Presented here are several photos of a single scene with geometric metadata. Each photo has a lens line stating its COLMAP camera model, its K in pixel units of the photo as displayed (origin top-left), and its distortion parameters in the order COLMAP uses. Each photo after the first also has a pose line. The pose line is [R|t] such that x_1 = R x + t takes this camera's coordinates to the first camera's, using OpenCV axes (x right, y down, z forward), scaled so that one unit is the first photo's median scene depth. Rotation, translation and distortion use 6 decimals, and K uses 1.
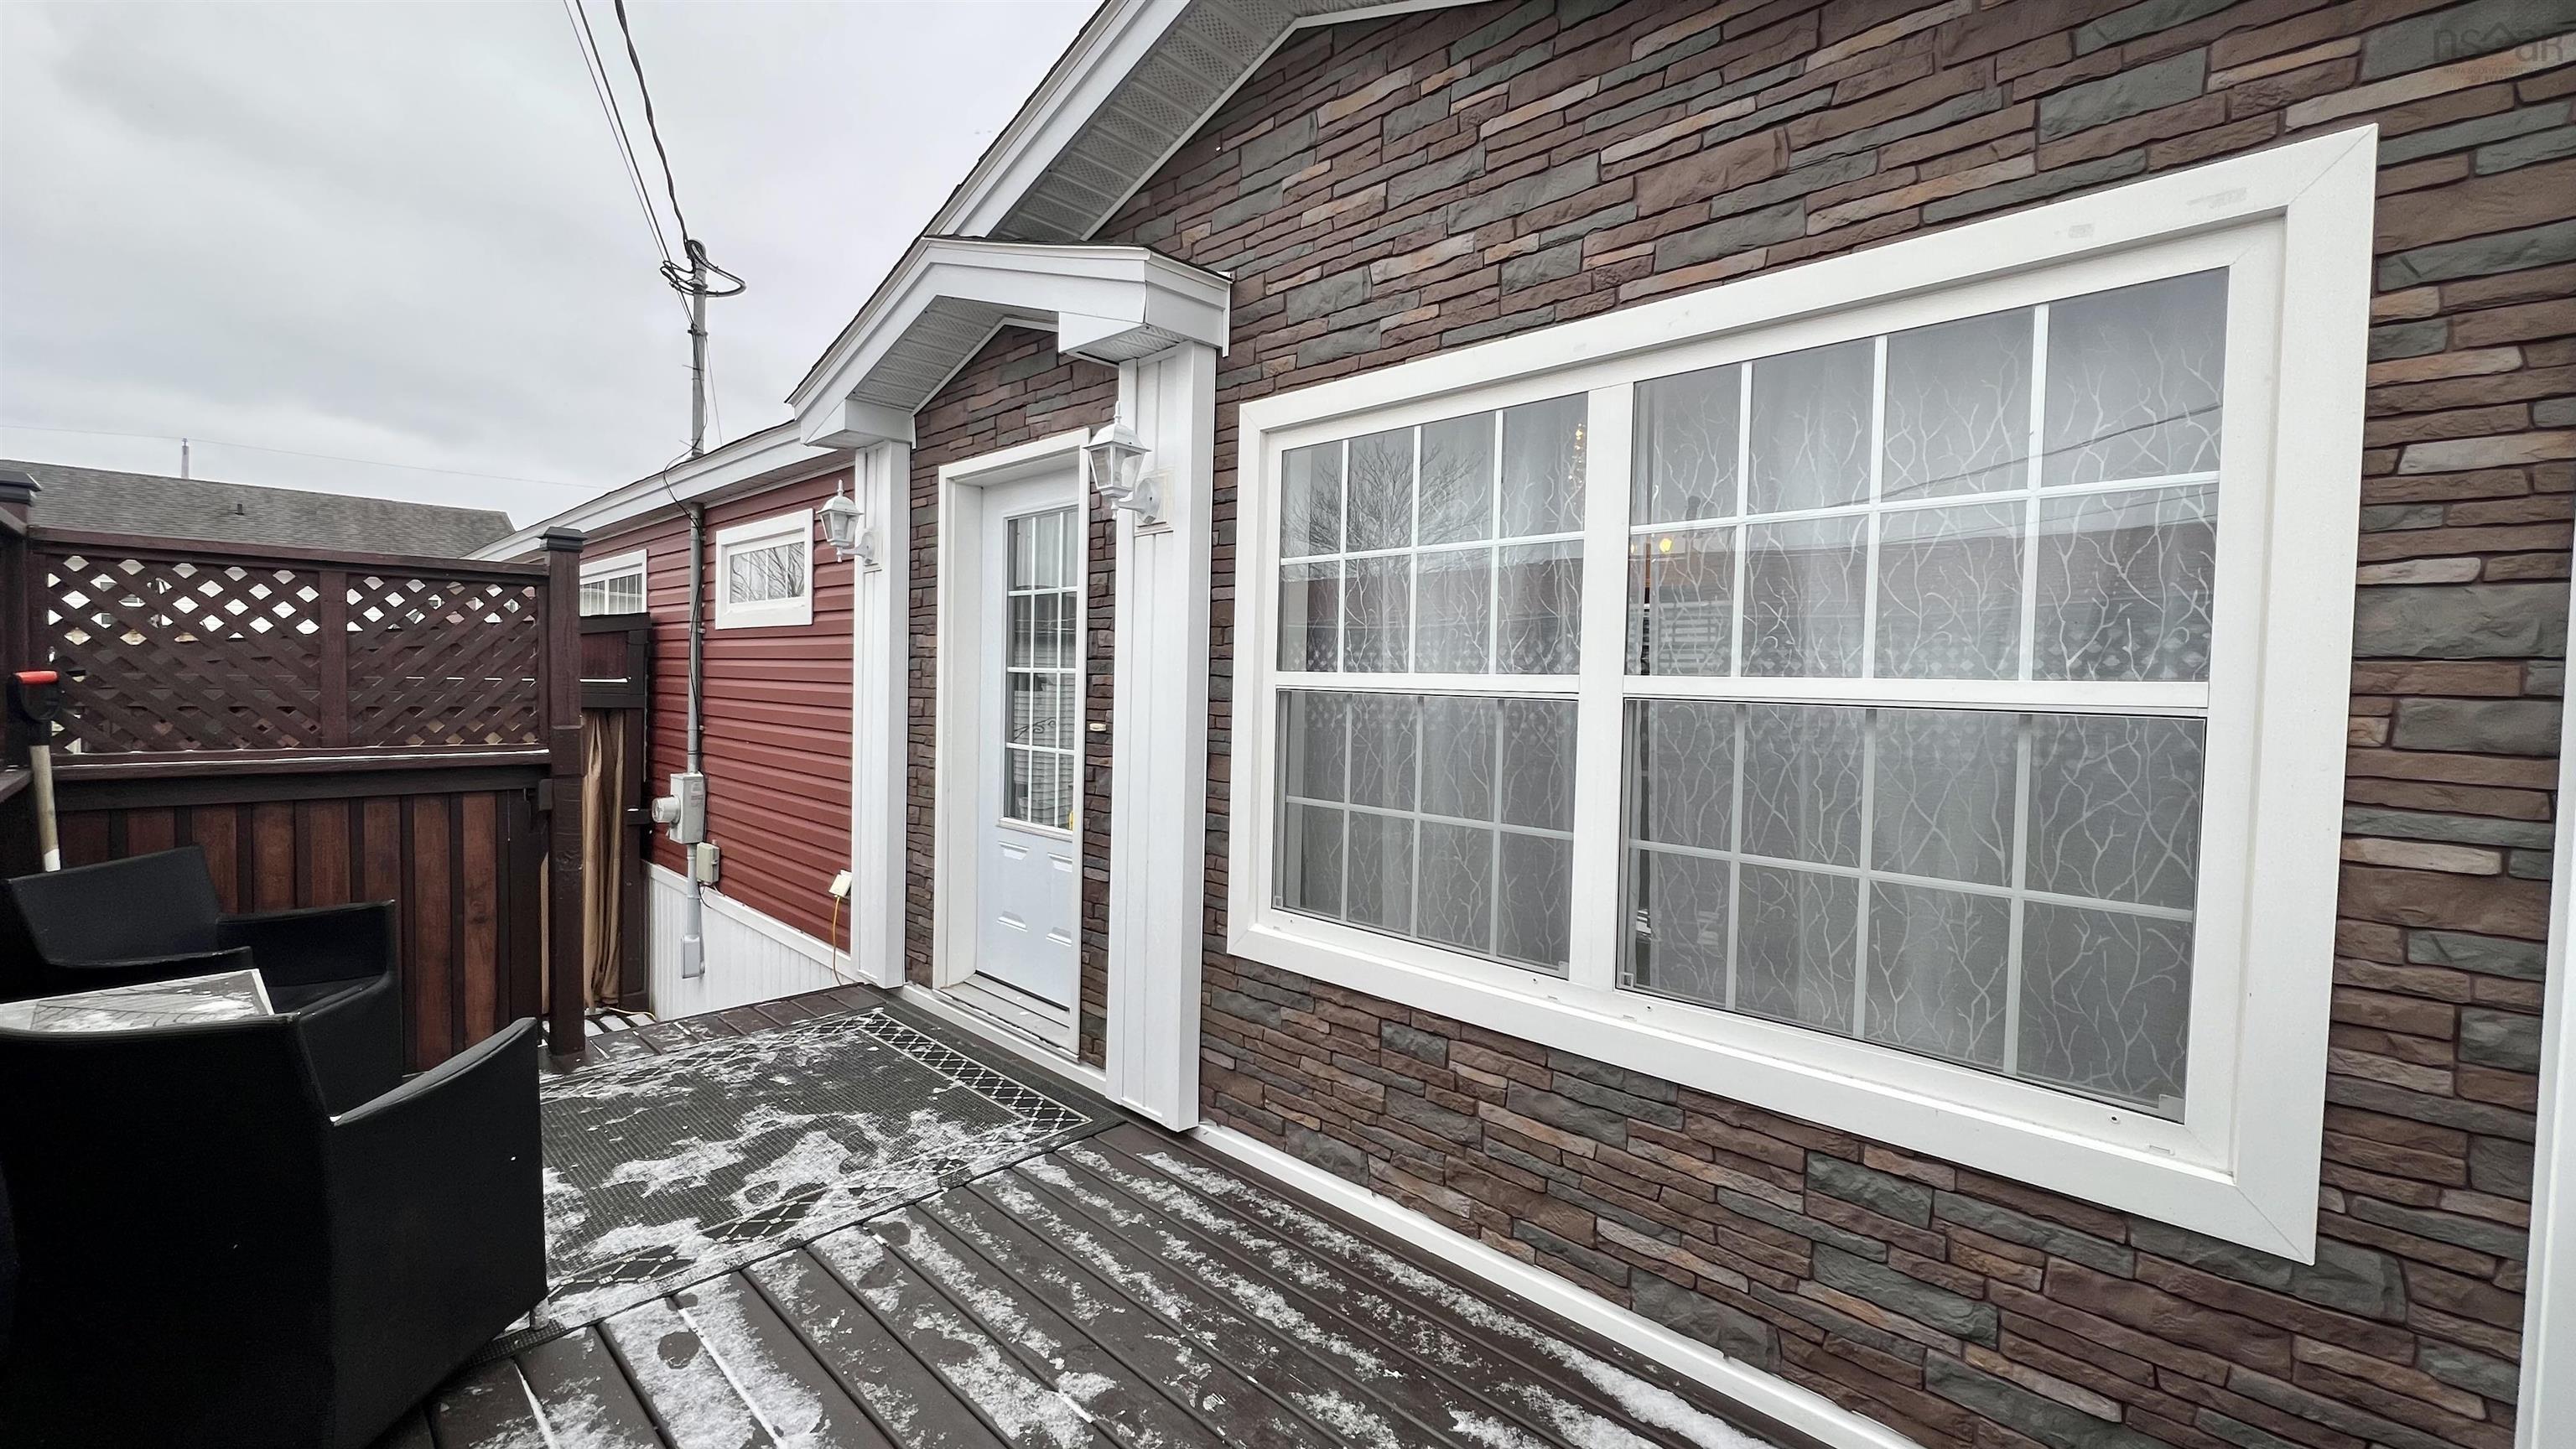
lens RADIAL K [[1029.3, 0, 1280.2], [0, 1029.3, 720.2], [0, 0, 1]] dist [0.000259, 0.000485]
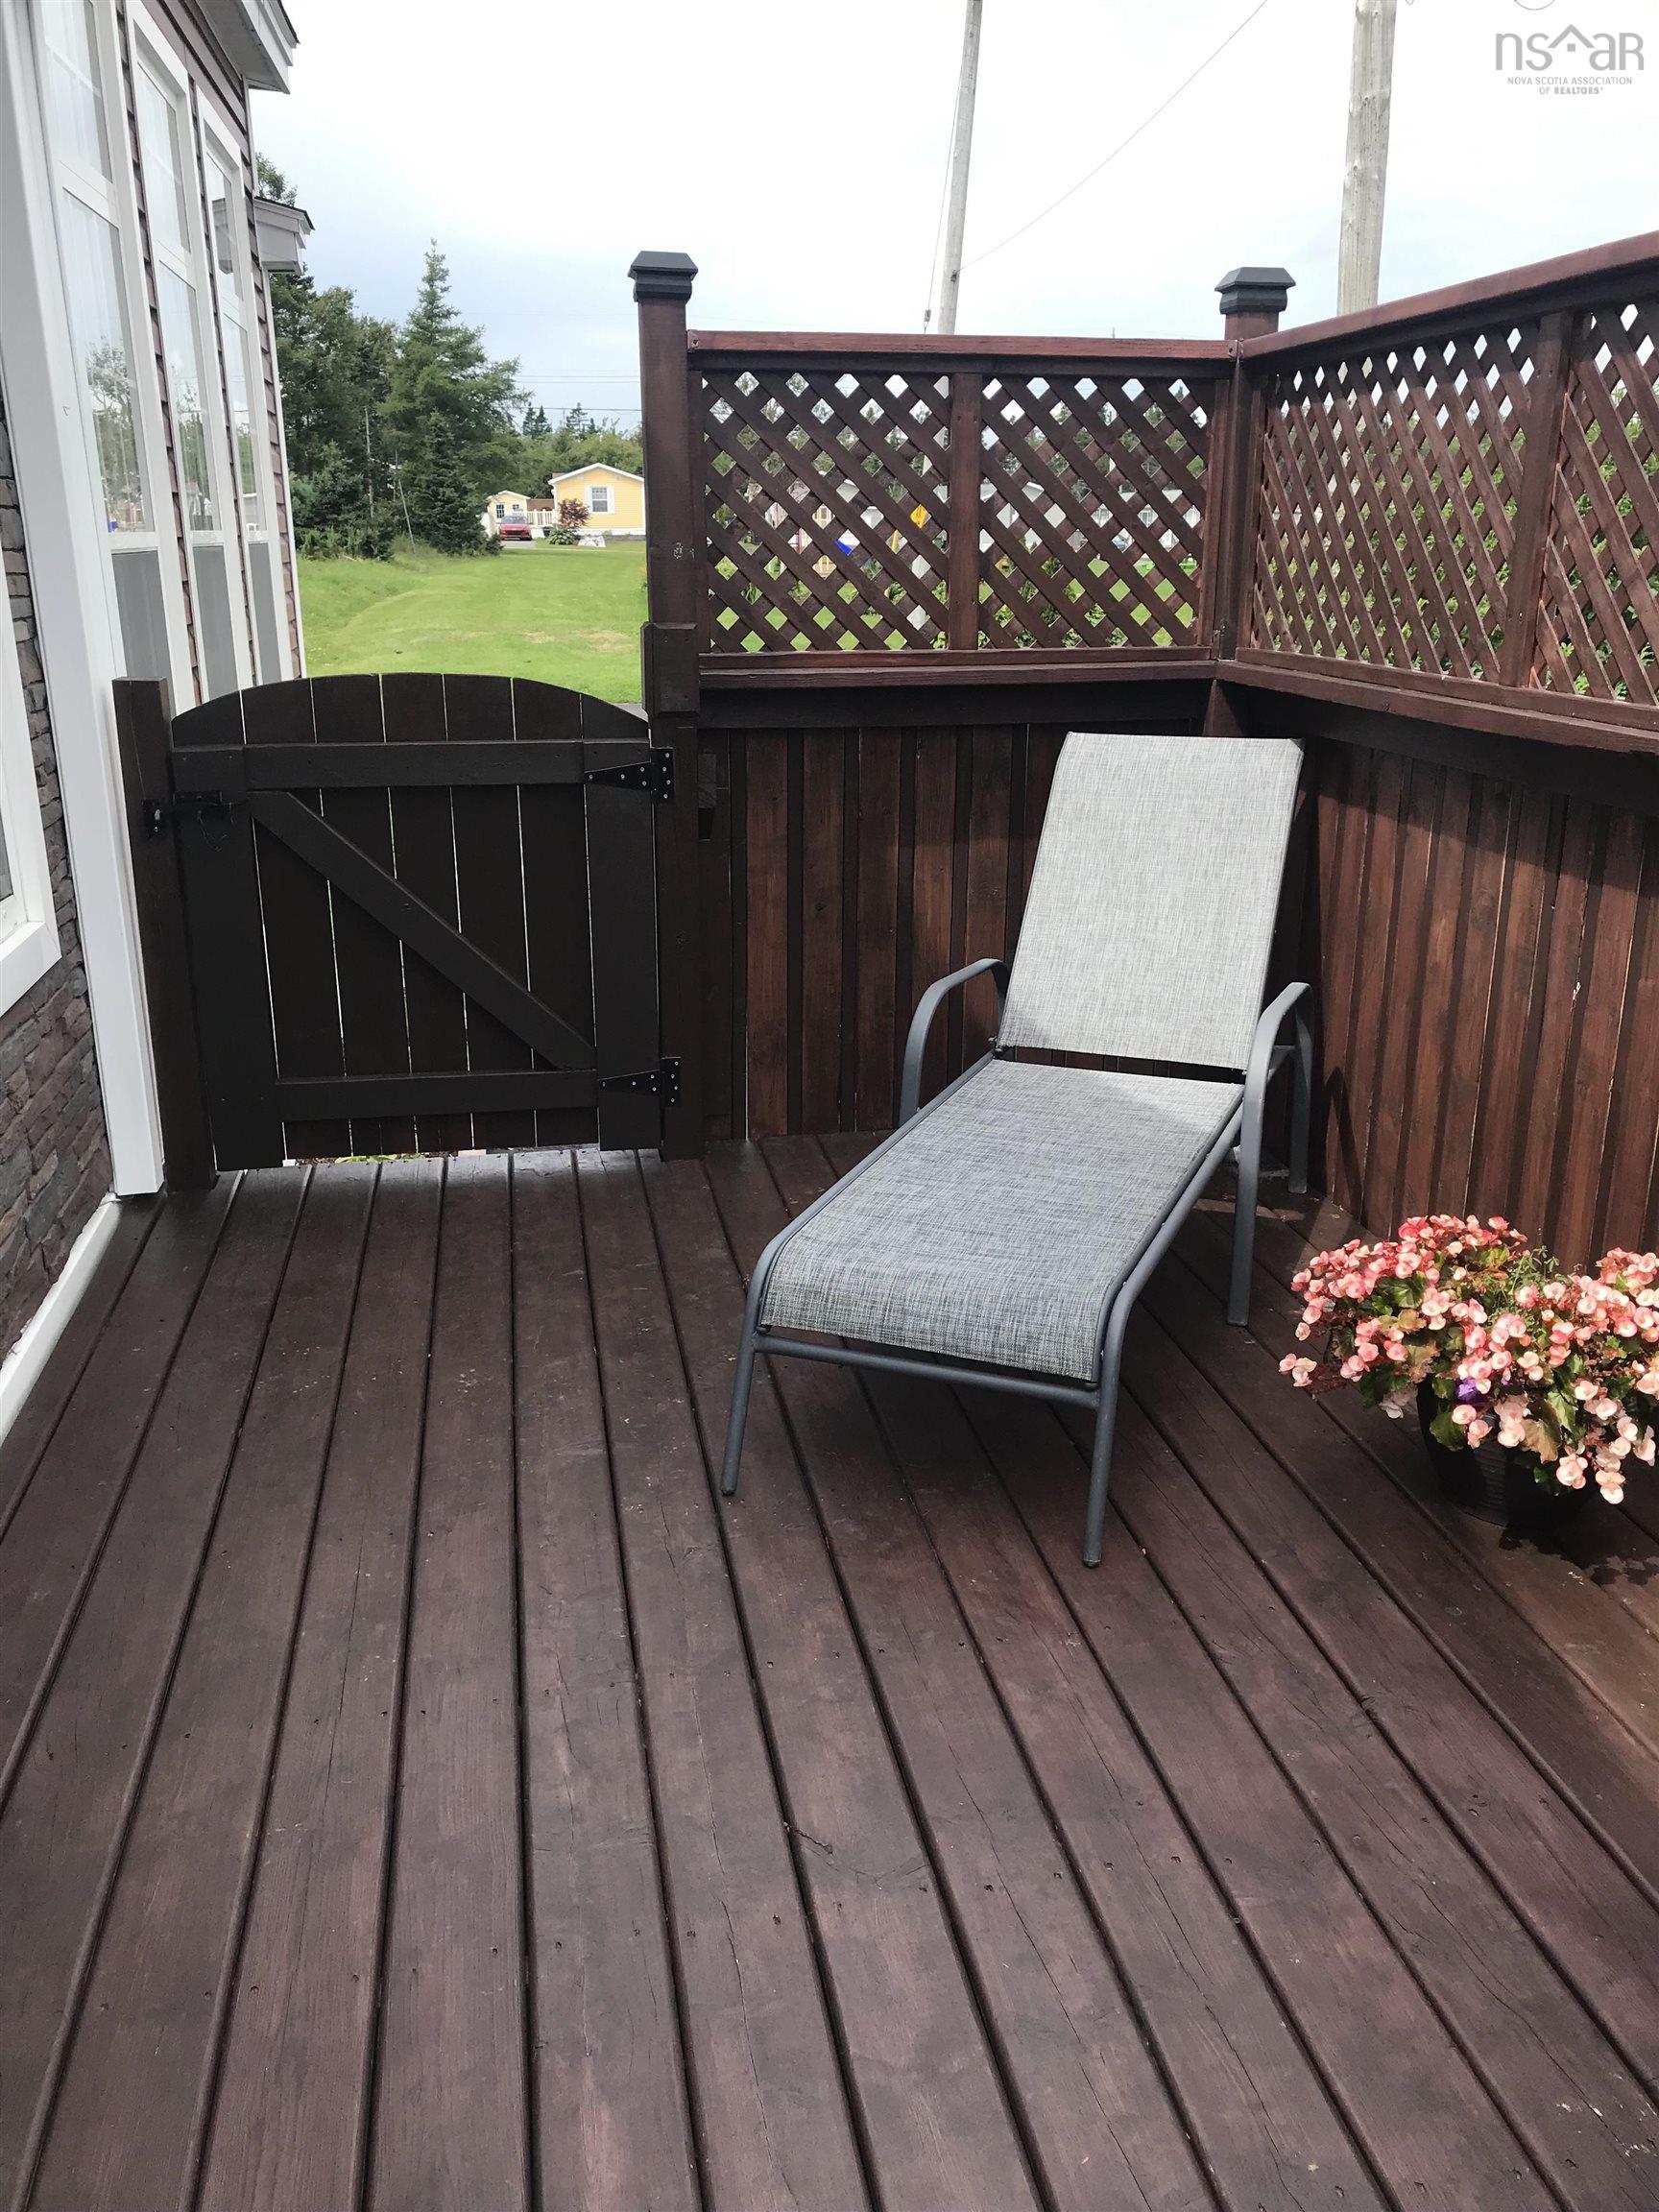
lens RADIAL K [[1809.1, 0, 823.3], [0, 1809.1, 1093.1], [0, 0, 1]] dist [0.029976, -0.010816]
pose [[-0.804516, -0.191615, 0.562173, -0.747083], [0.015268, 0.939543, 0.342090, -0.062907], [-0.593735, 0.283800, -0.752951, 1.452932]]
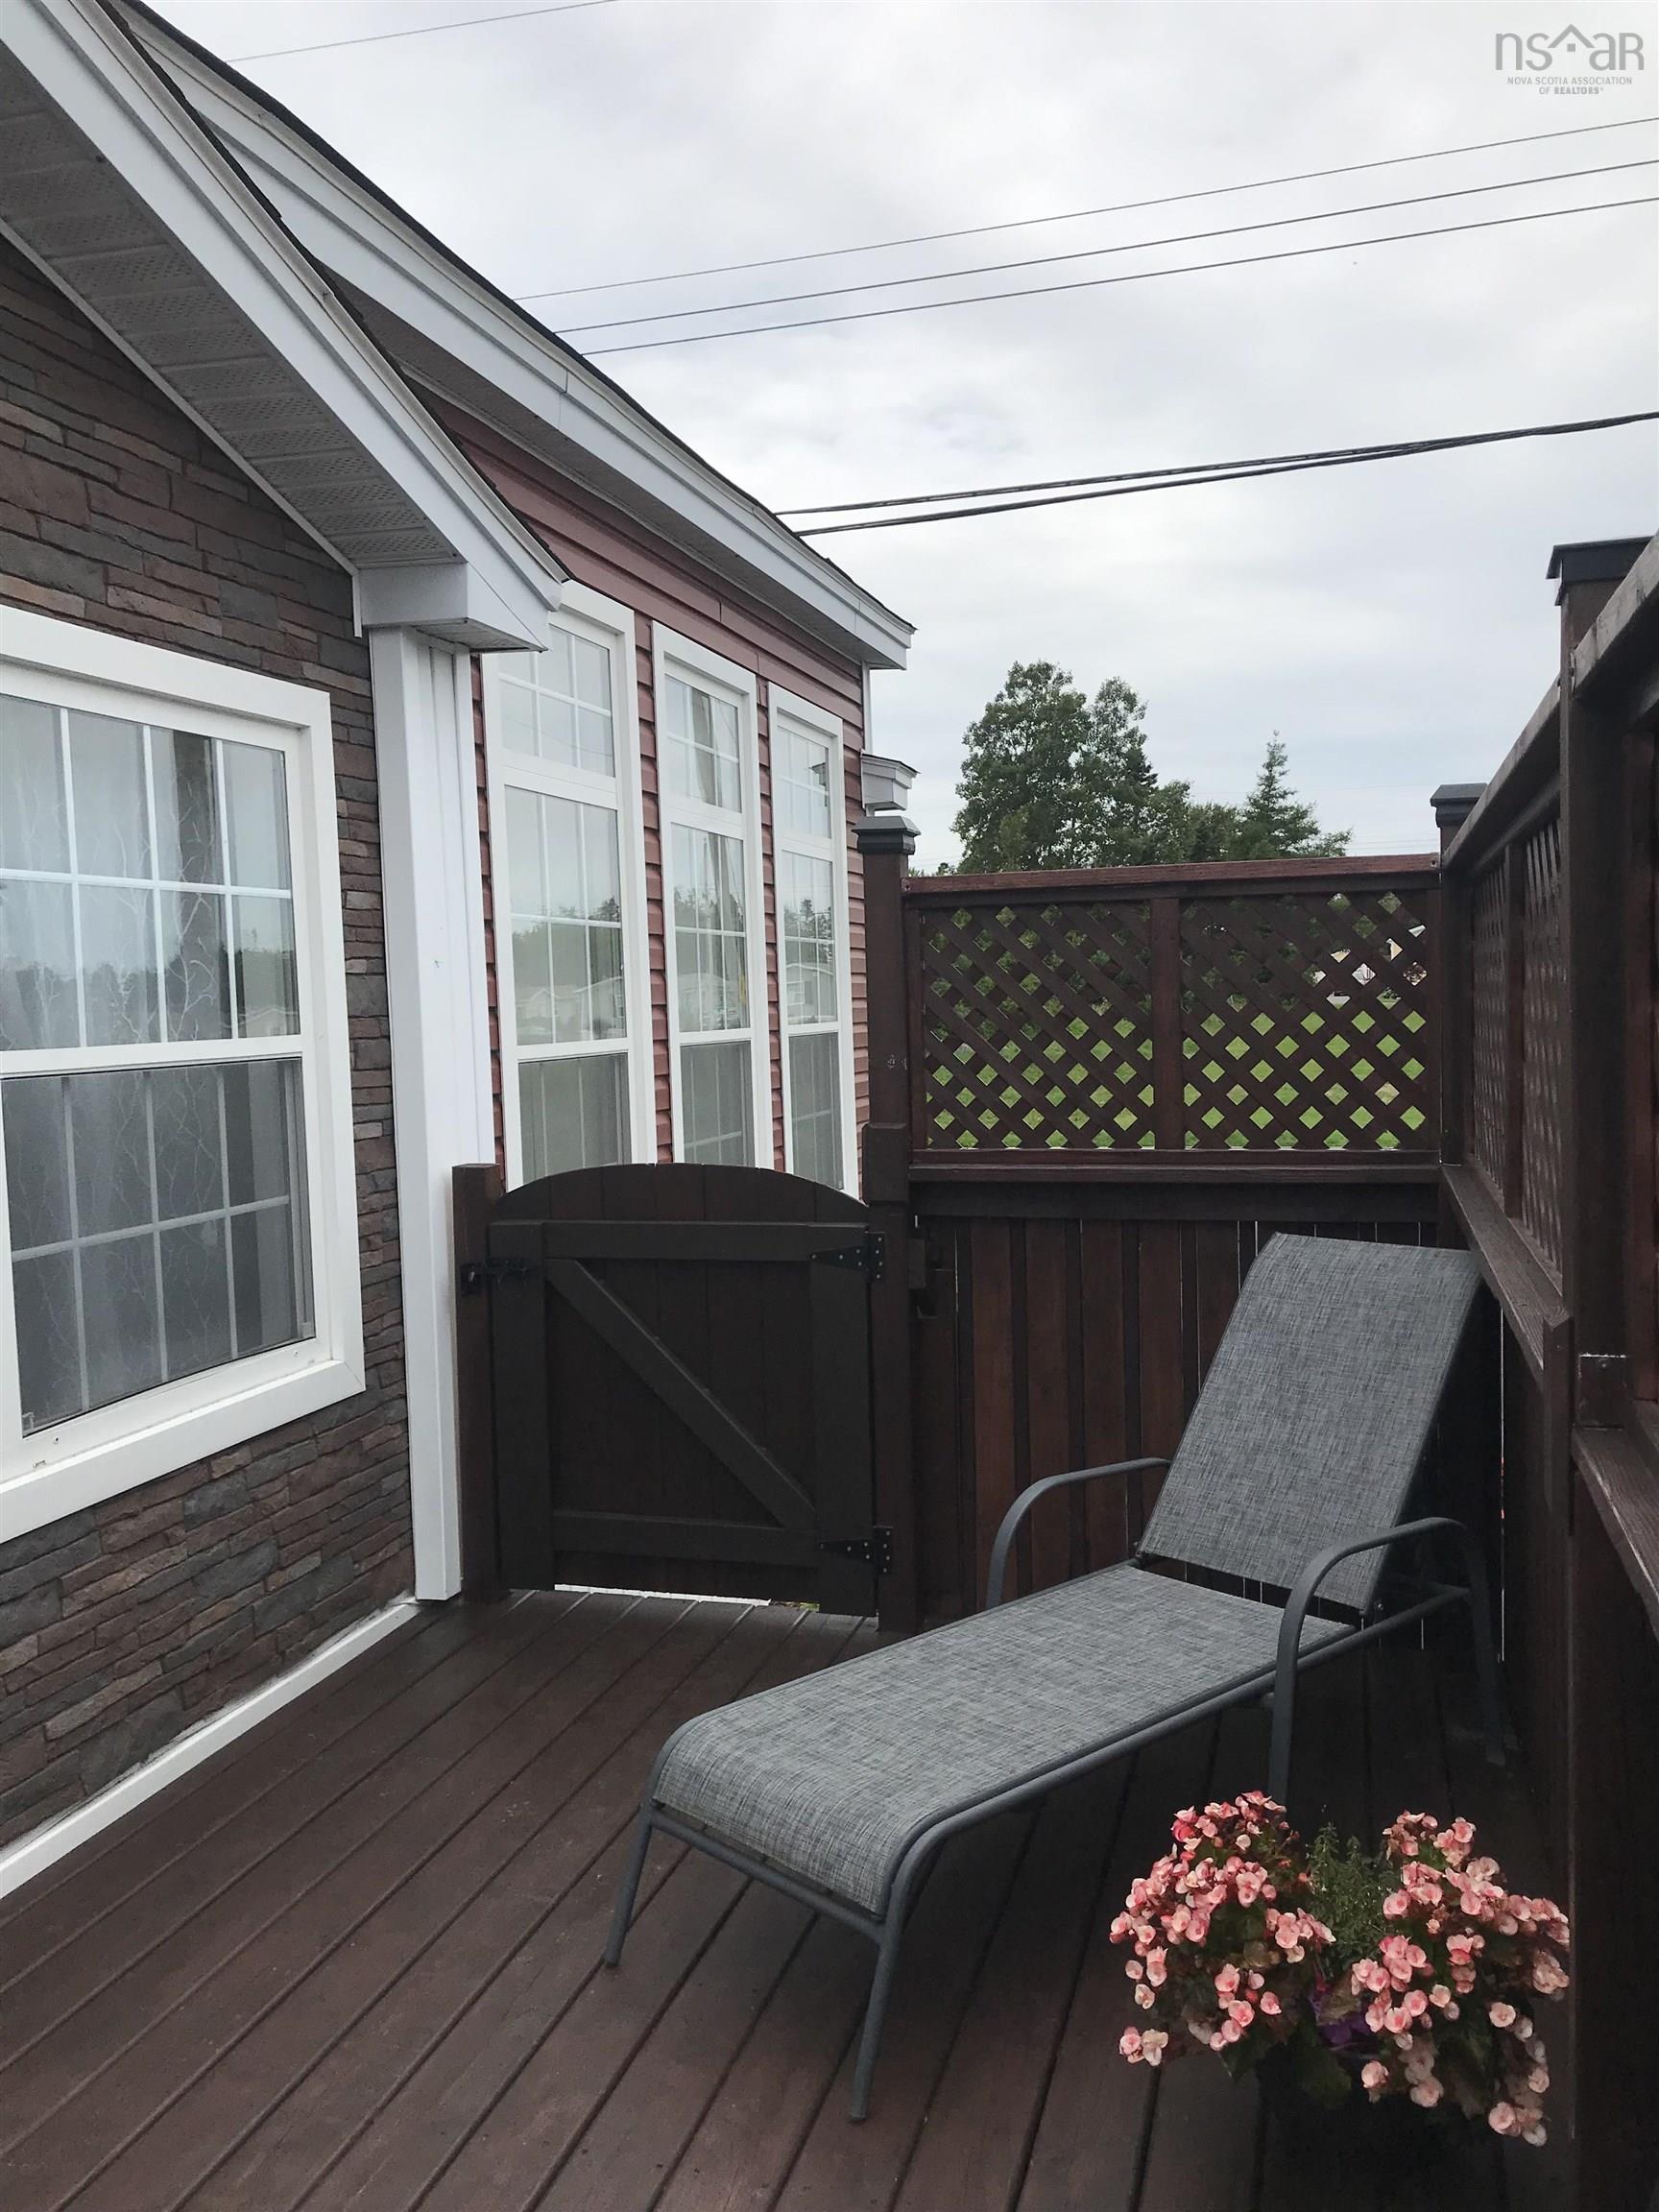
lens RADIAL K [[1809.1, 0, 823.3], [0, 1809.1, 1093.1], [0, 0, 1]] dist [0.029976, -0.010816]
pose [[-0.464091, -0.053059, 0.884197, -1.196997], [0.058325, 0.994208, 0.090274, -0.099929], [-0.883865, 0.093466, -0.458308, 1.059102]]
